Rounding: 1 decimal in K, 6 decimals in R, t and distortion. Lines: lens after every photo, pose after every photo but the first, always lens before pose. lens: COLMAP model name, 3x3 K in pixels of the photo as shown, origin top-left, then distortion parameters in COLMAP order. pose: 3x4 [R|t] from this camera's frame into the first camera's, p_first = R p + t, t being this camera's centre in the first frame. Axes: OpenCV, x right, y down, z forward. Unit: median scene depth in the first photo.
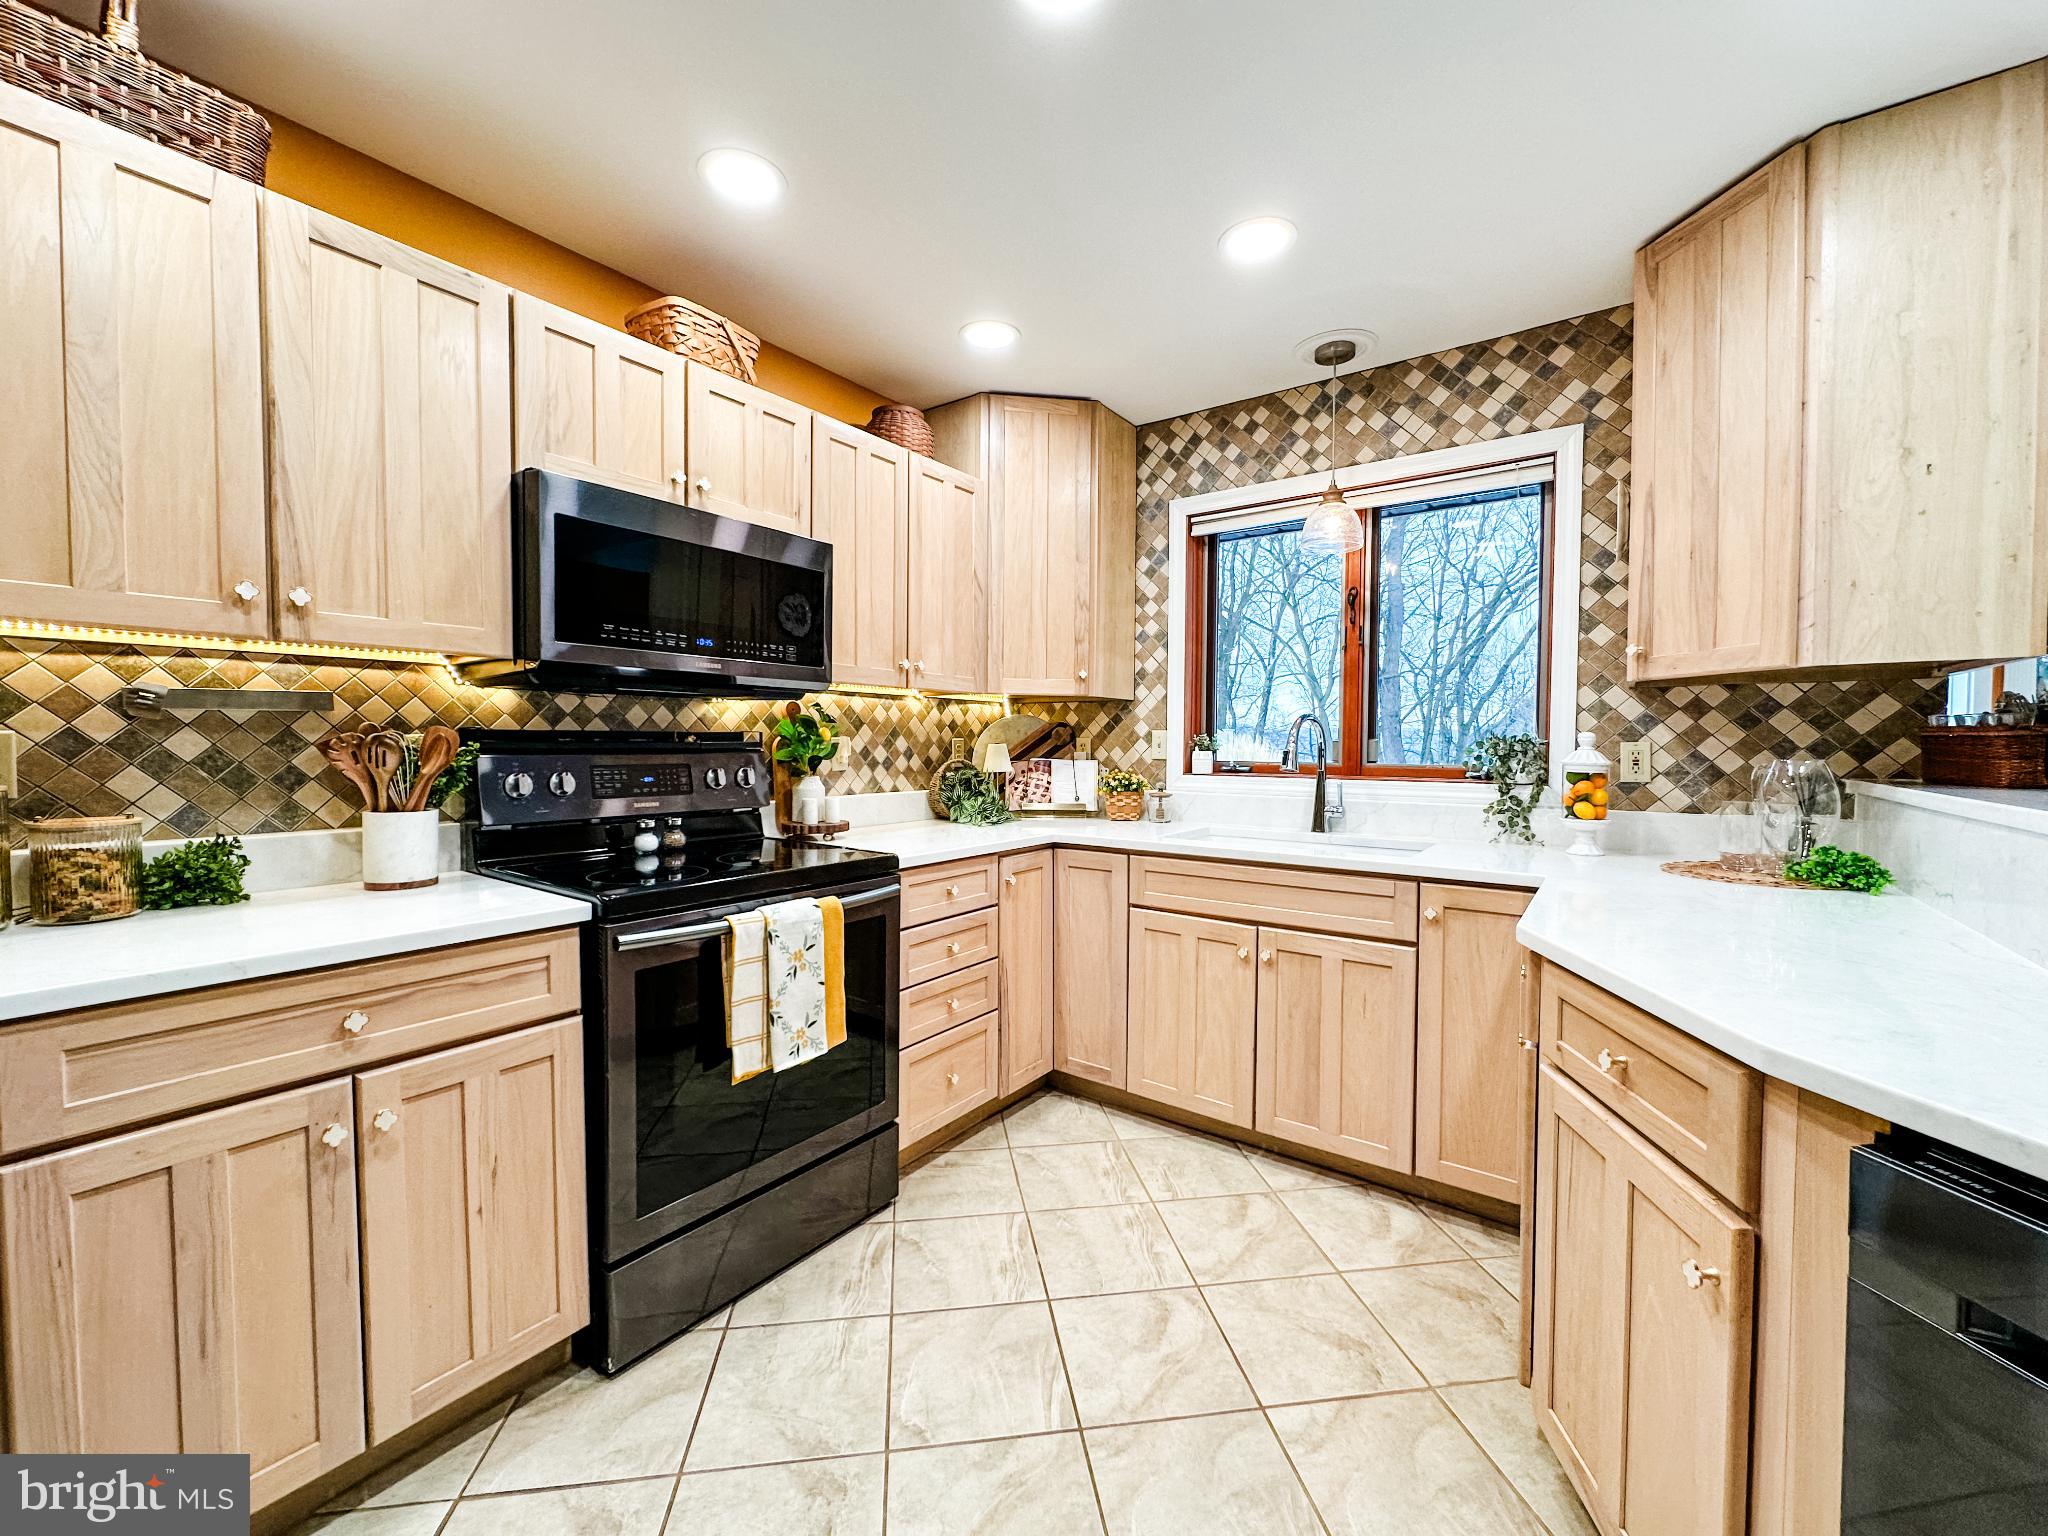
lens RADIAL K [[811.9, 0, 1027.7], [0, 811.9, 767.6], [0, 0, 1]] dist [-0.006934, 0.000586]
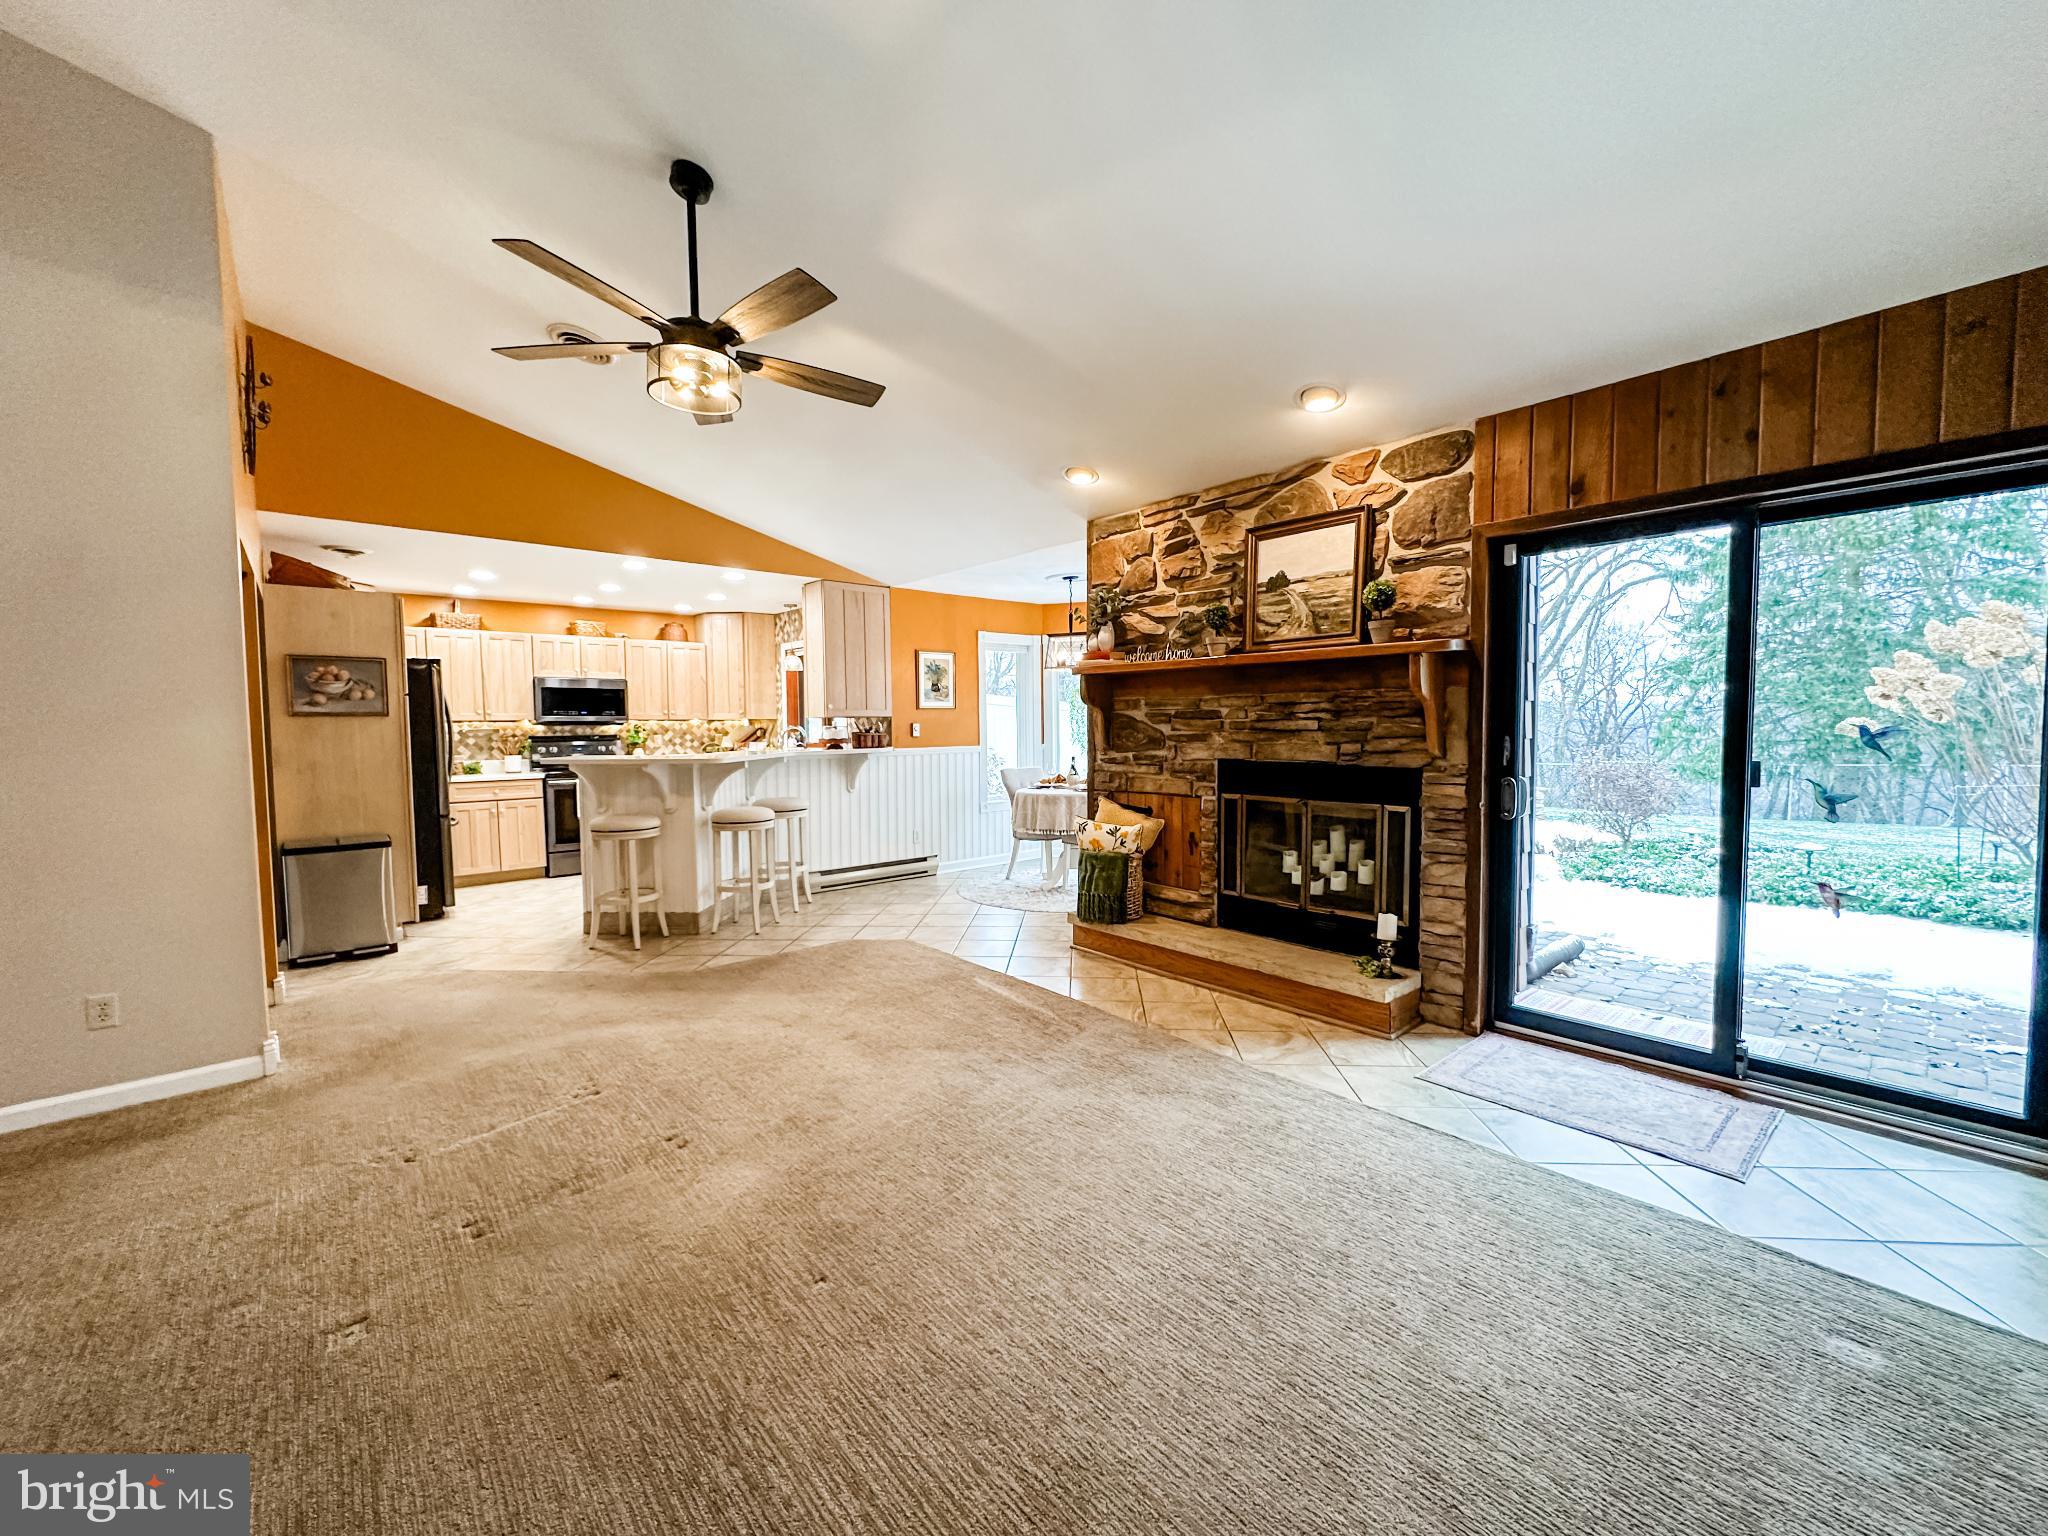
lens RADIAL K [[811.9, 0, 1030.1], [0, 811.9, 765.3], [0, 0, 1]] dist [-0.006934, 0.000586]
pose [[0.978110, -0.002834, -0.208069, 2.079540], [0.007072, 0.999782, 0.019627, 0.028105], [0.207968, -0.020669, 0.977917, -1.955535]]
